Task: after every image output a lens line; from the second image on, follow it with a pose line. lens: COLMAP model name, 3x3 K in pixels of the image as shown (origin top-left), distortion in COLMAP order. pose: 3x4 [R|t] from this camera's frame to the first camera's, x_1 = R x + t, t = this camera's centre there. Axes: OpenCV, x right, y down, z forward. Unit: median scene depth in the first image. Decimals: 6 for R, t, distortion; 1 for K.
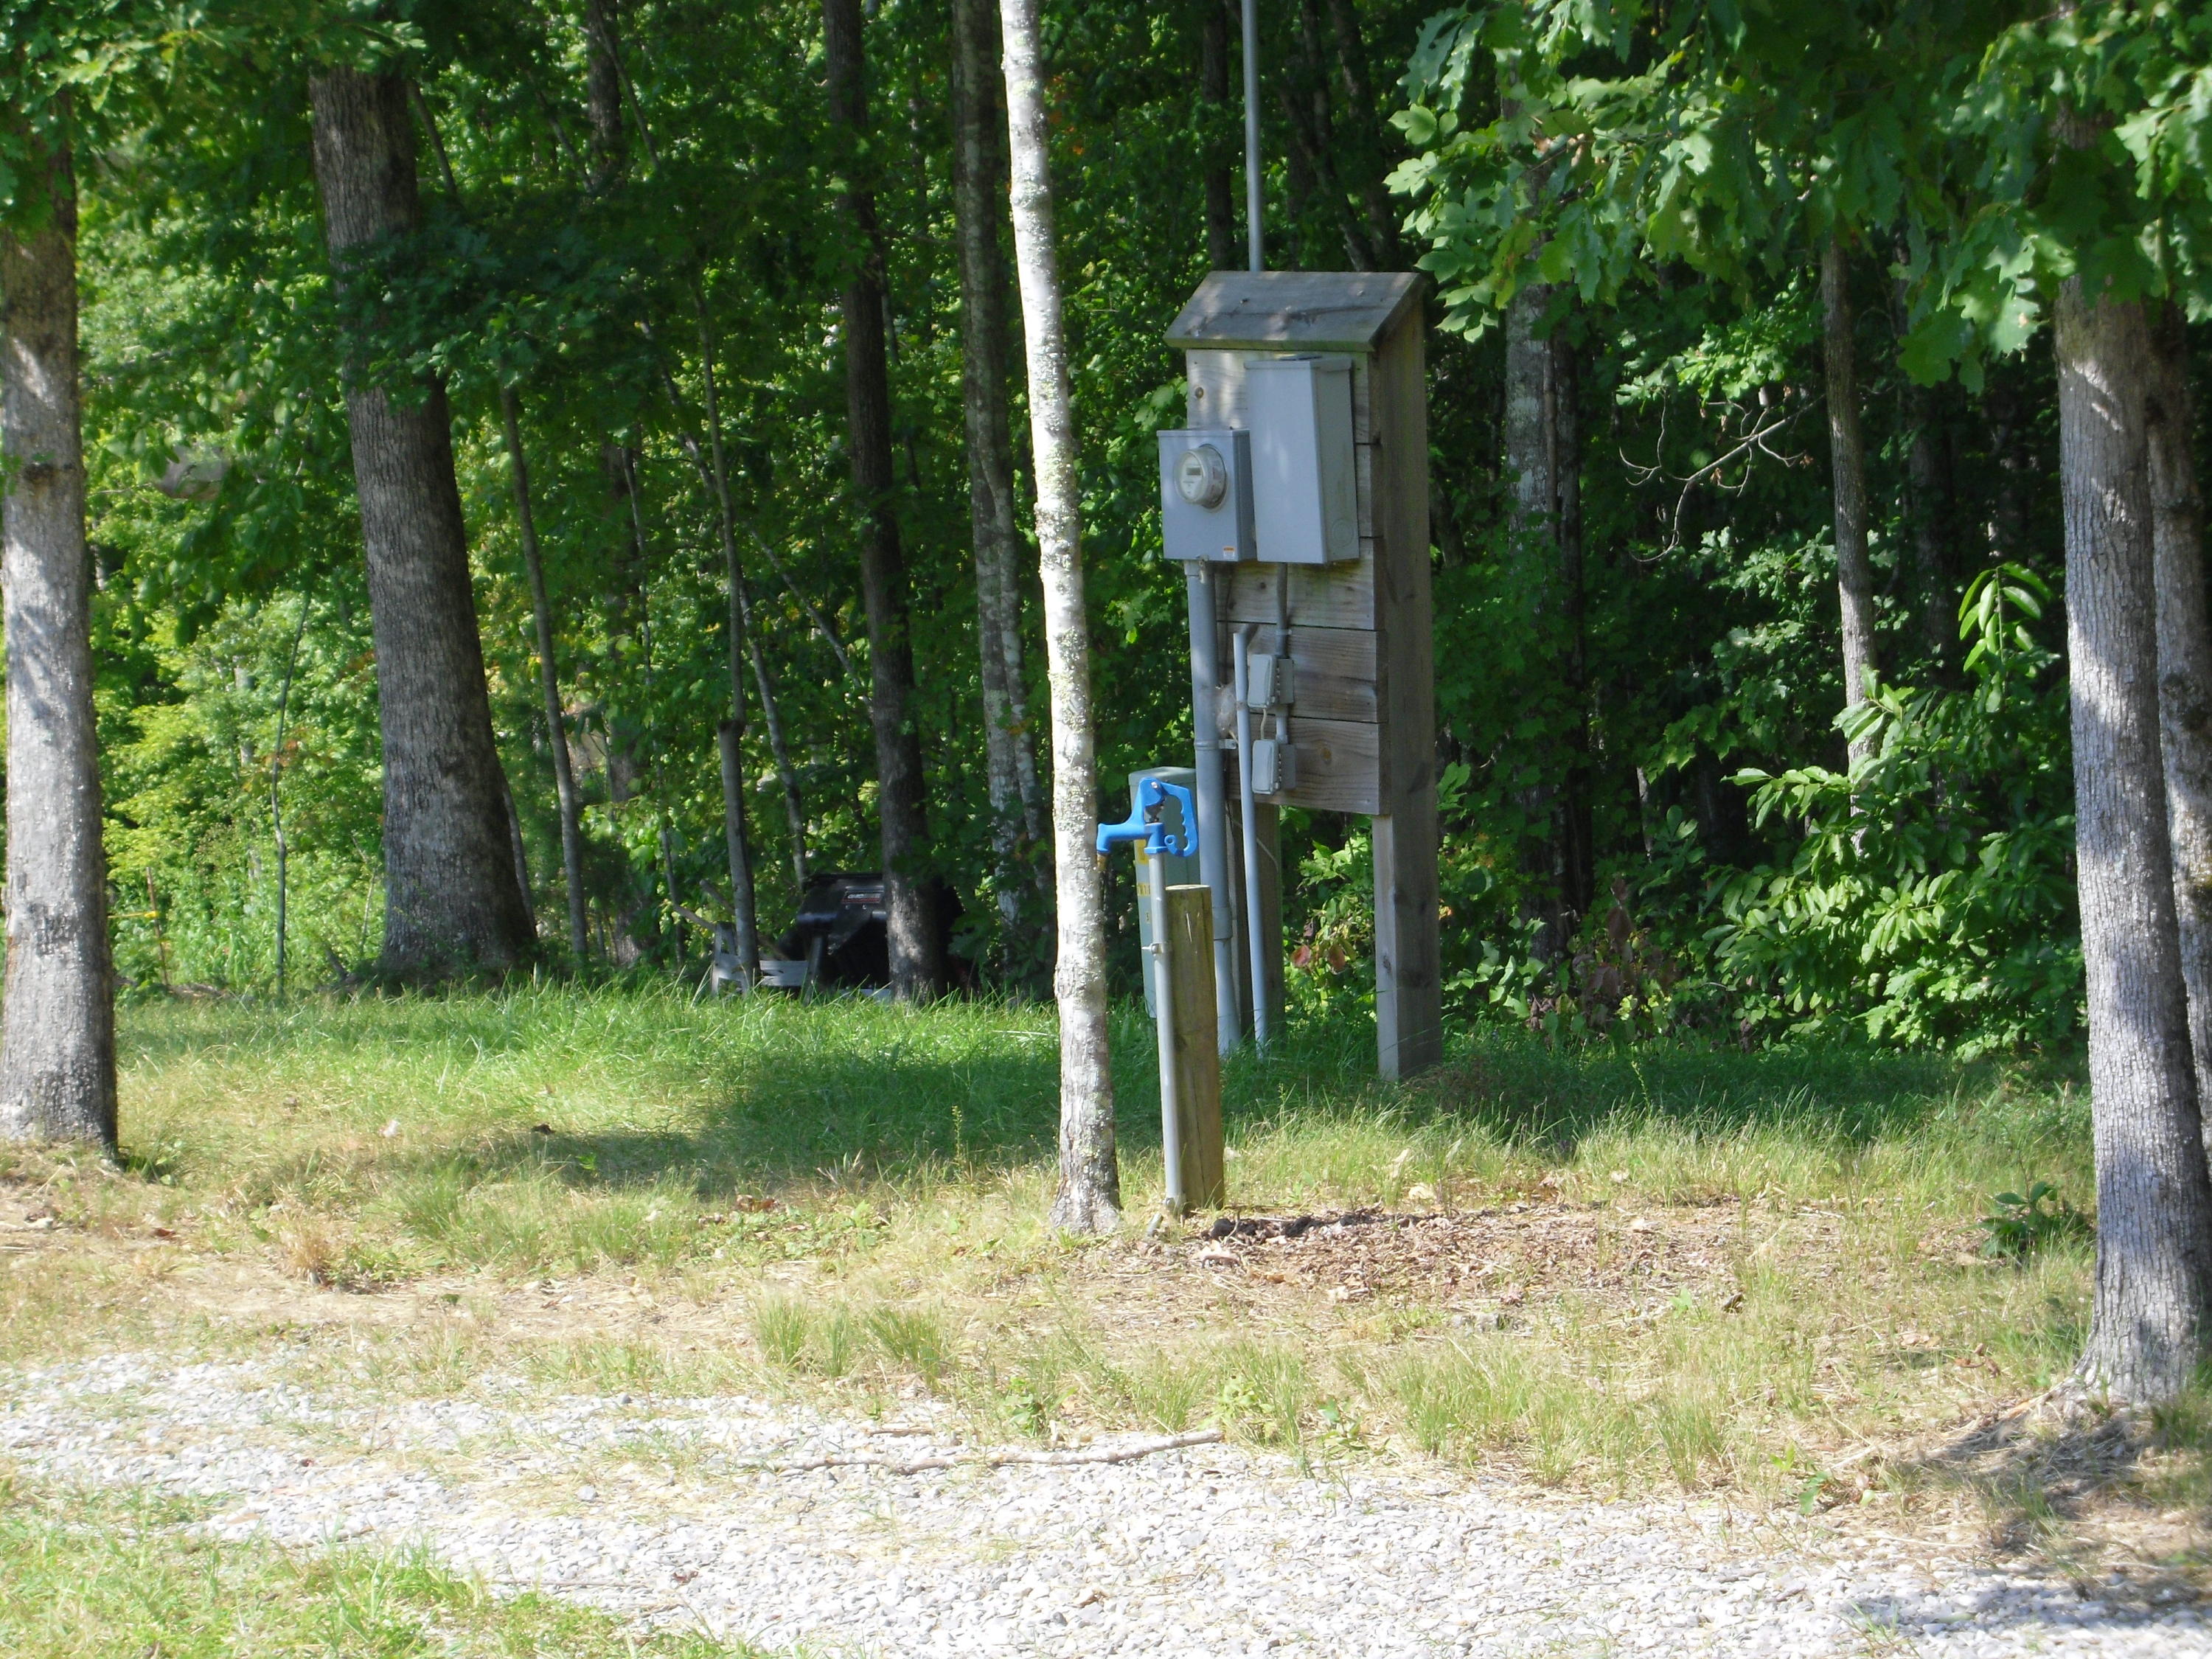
lens RADIAL K [[6448.0, 0, 1106.0], [0, 6448.0, 829.5], [0, 0, 1]] dist [0.051160, 0.436137]
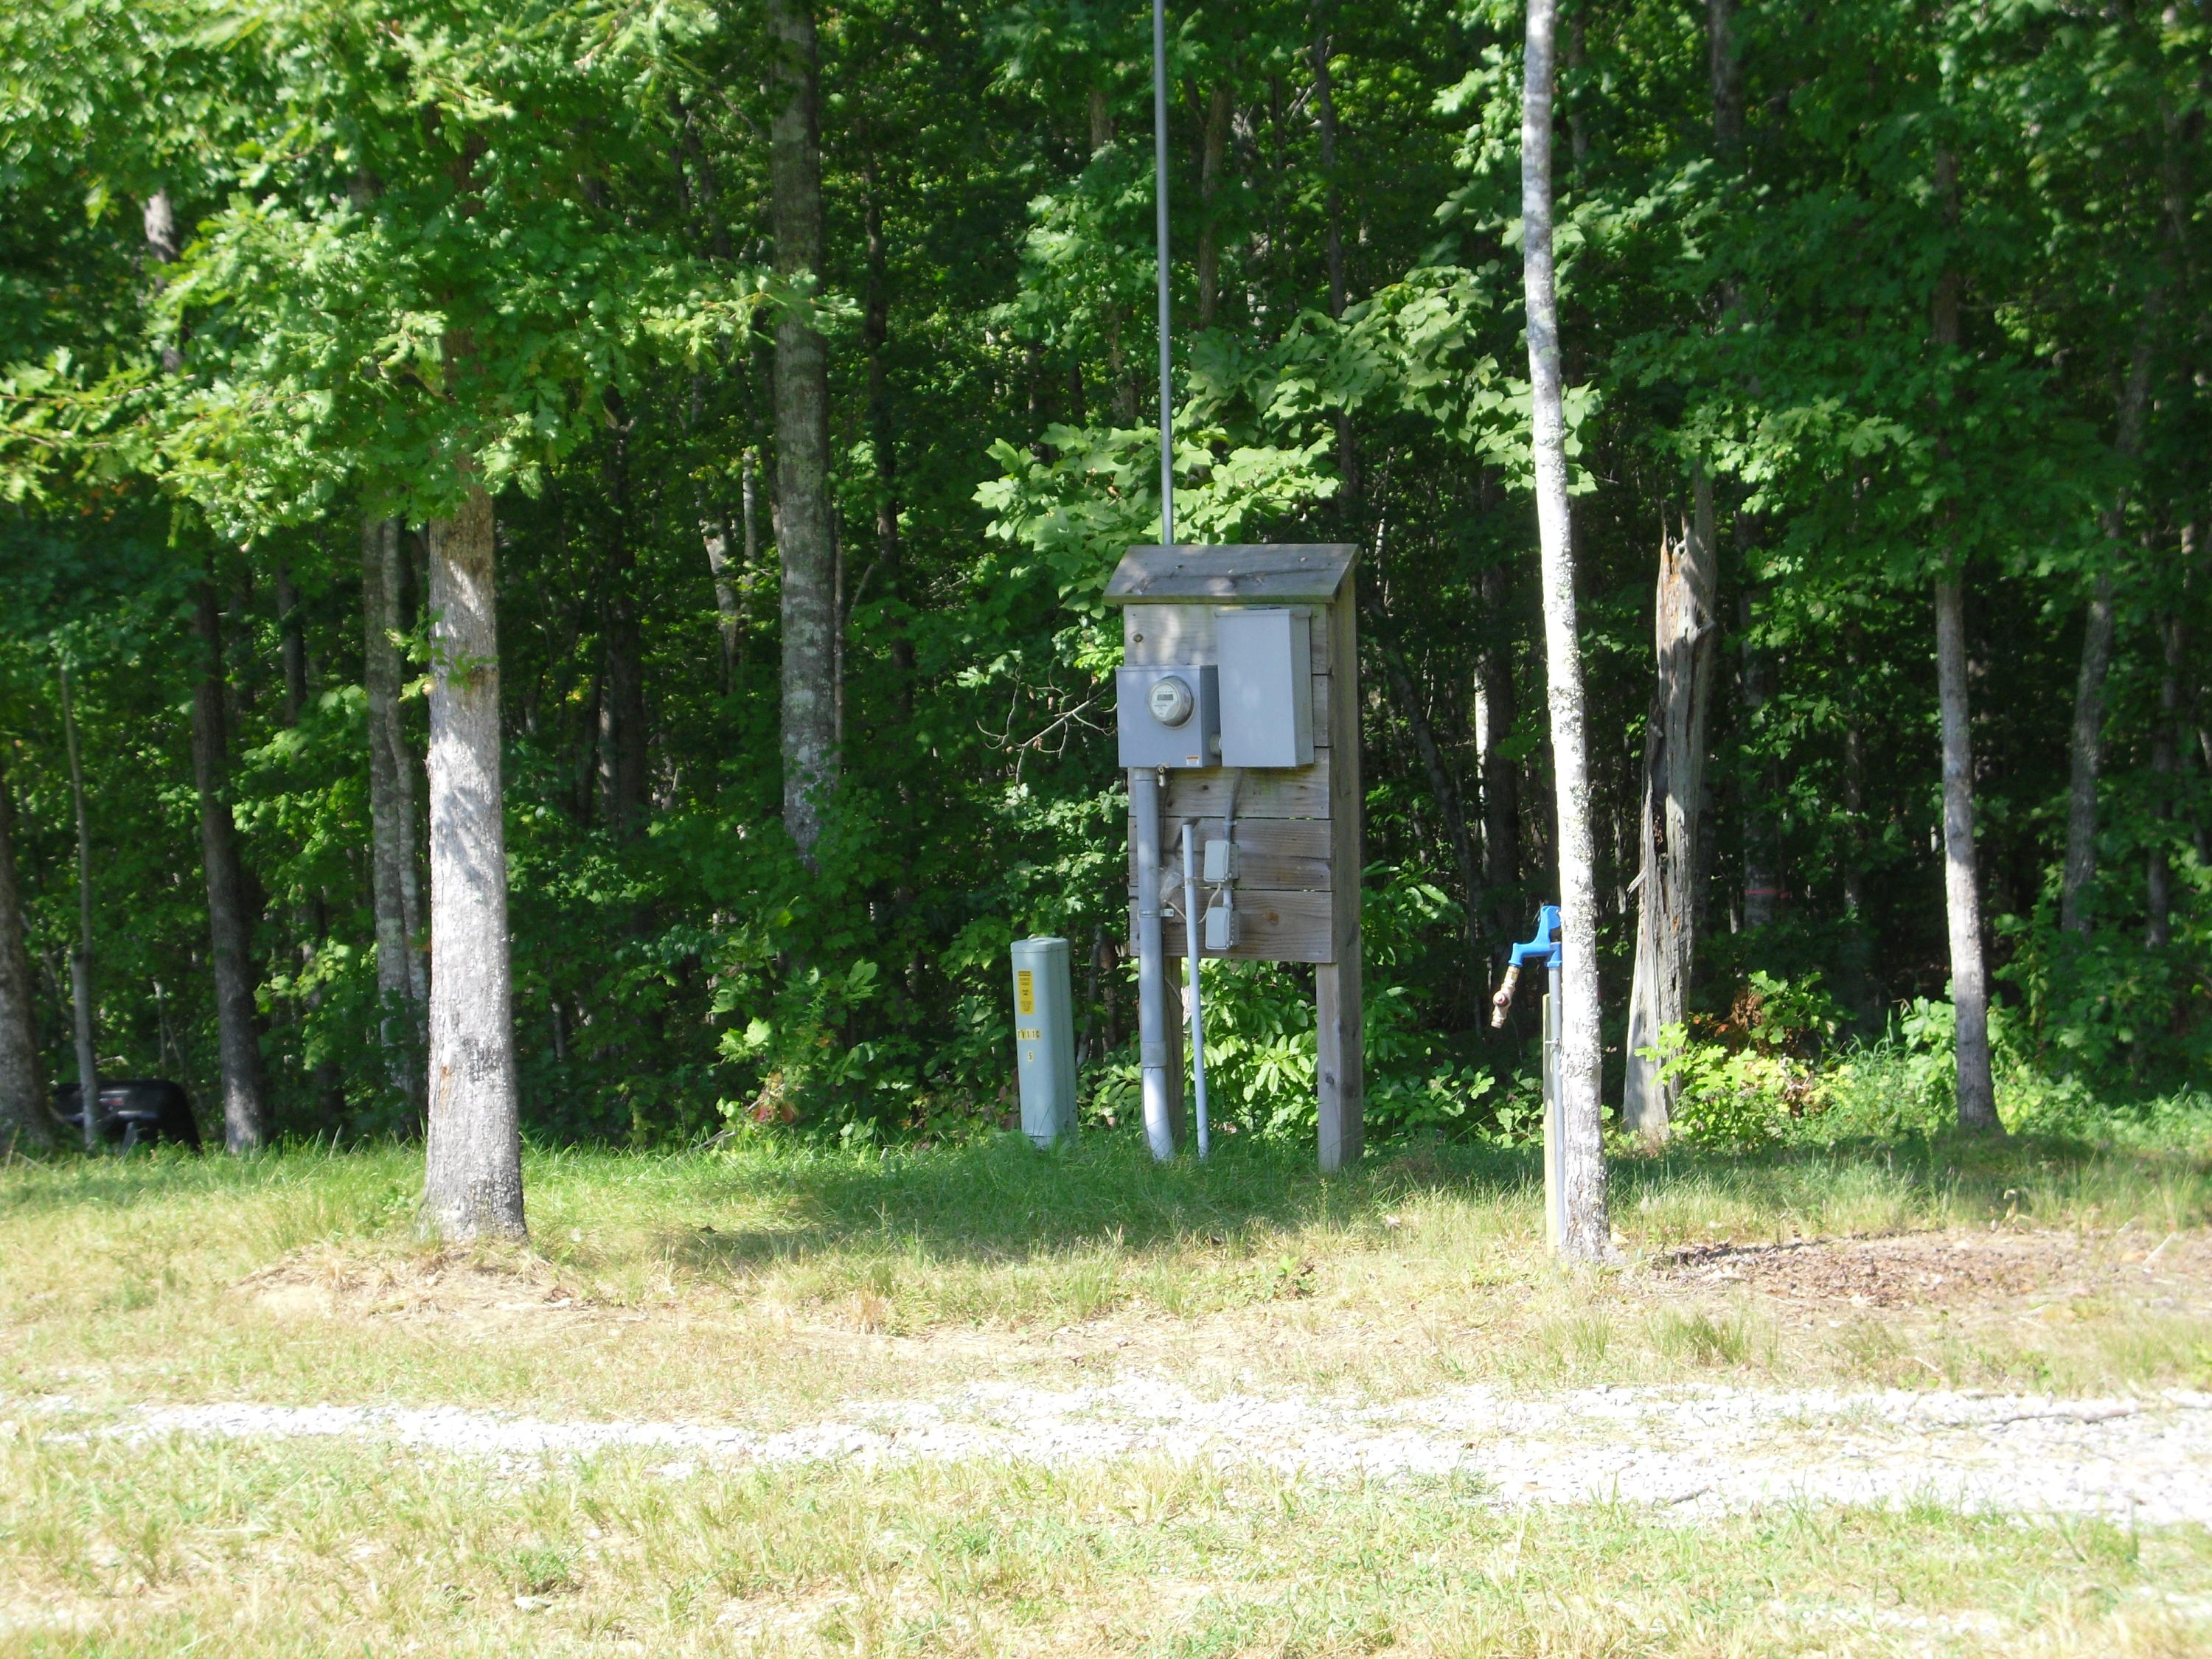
lens RADIAL K [[4645.1, 0, 1106.0], [0, 4645.1, 829.5], [0, 0, 1]] dist [0.051800, 0.118573]
pose [[0.937583, -0.002003, 0.347756, -0.321657], [0.021352, 0.998428, -0.051817, 0.018229], [-0.347106, 0.056008, 0.936152, 0.146955]]
